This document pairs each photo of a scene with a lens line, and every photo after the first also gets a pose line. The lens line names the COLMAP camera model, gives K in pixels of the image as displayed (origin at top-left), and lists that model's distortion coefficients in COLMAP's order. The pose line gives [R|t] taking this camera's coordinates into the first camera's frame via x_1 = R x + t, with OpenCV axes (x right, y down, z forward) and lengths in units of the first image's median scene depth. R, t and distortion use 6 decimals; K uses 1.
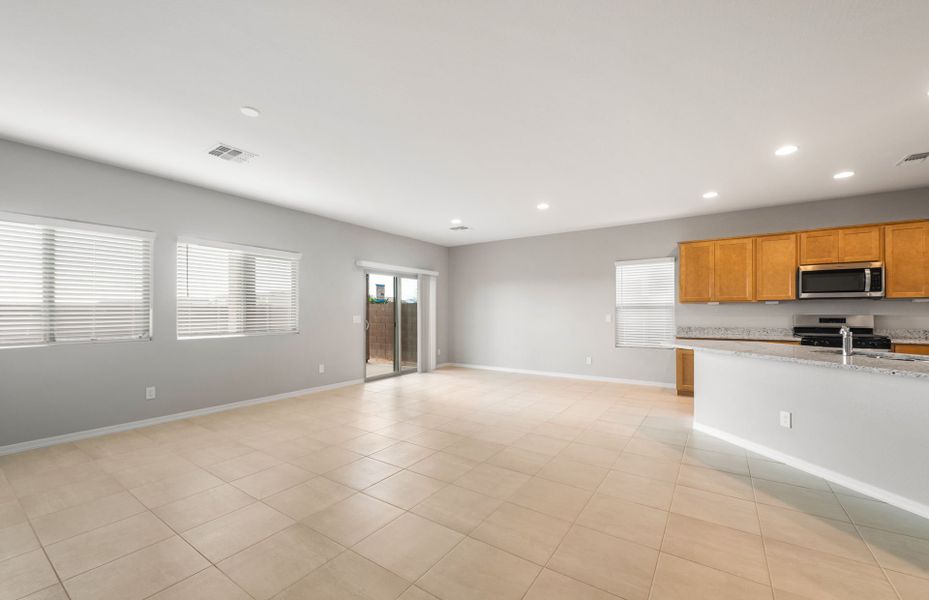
lens RADIAL K [[374.5, 0, 461.2], [0, 374.5, 311.4], [0, 0, 1]] dist [0.000128, -0.000038]
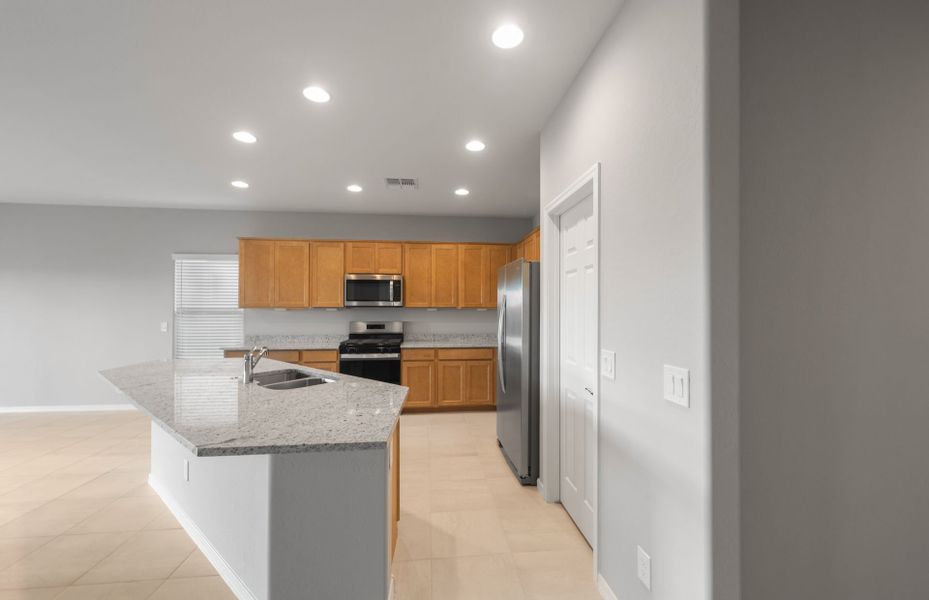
lens RADIAL K [[374.5, 0, 465.5], [0, 374.5, 301.3], [0, 0, 1]] dist [0.000128, -0.000038]
pose [[0.764335, 0.014650, 0.644653, 0.470094], [-0.006819, 0.999870, -0.014638, -0.033393], [-0.644783, 0.006792, 0.764335, 0.011588]]
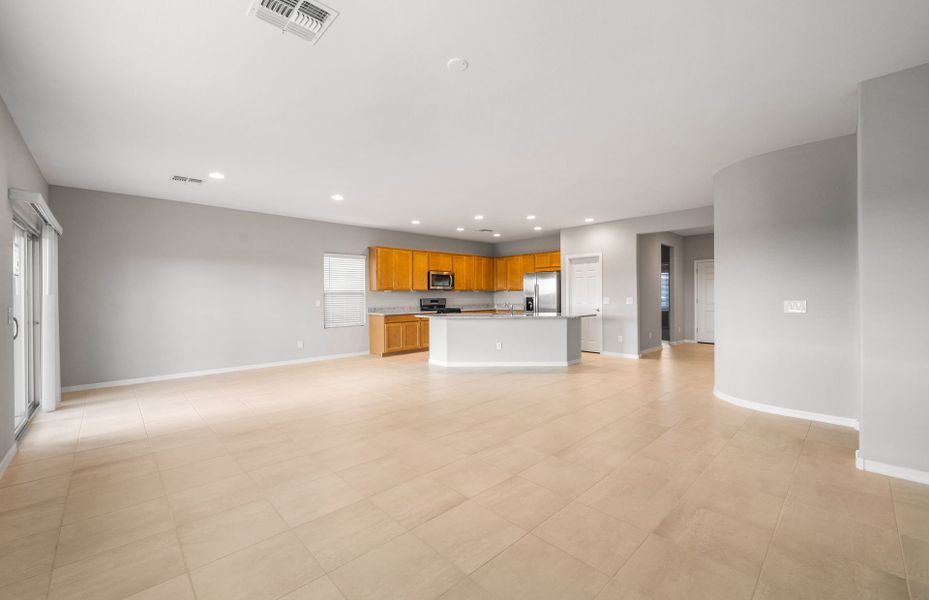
lens RADIAL K [[374.5, 0, 473.9], [0, 374.5, 299.3], [0, 0, 1]] dist [0.000128, -0.000038]
pose [[0.185204, -0.010915, 0.982640, -0.771139], [0.003615, 0.999939, 0.010426, -0.004185], [-0.982694, 0.001621, 0.185232, 0.437177]]
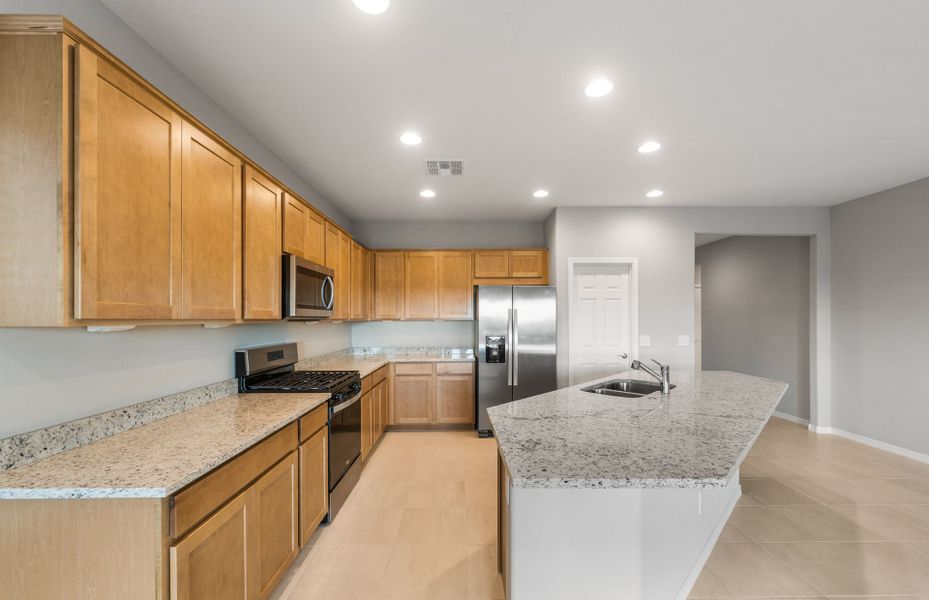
lens RADIAL K [[374.5, 0, 470.4], [0, 374.5, 318.9], [0, 0, 1]] dist [0.000128, -0.000038]
pose [[-0.580295, 0.005056, 0.814391, 0.322080], [0.000844, 0.999984, -0.005607, -0.027506], [-0.814406, -0.002566, -0.580290, 1.036523]]
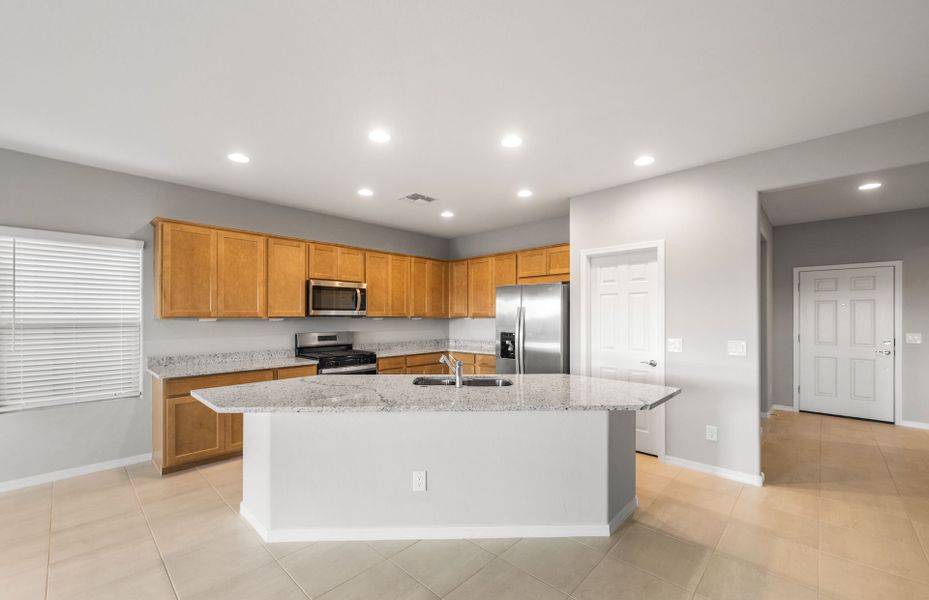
lens RADIAL K [[374.5, 0, 467.1], [0, 374.5, 320.0], [0, 0, 1]] dist [0.000128, -0.000038]
pose [[0.150633, -0.007101, 0.988564, 0.069234], [-0.003322, 0.999965, 0.007689, -0.030514], [-0.988584, -0.004442, 0.150604, 0.465259]]
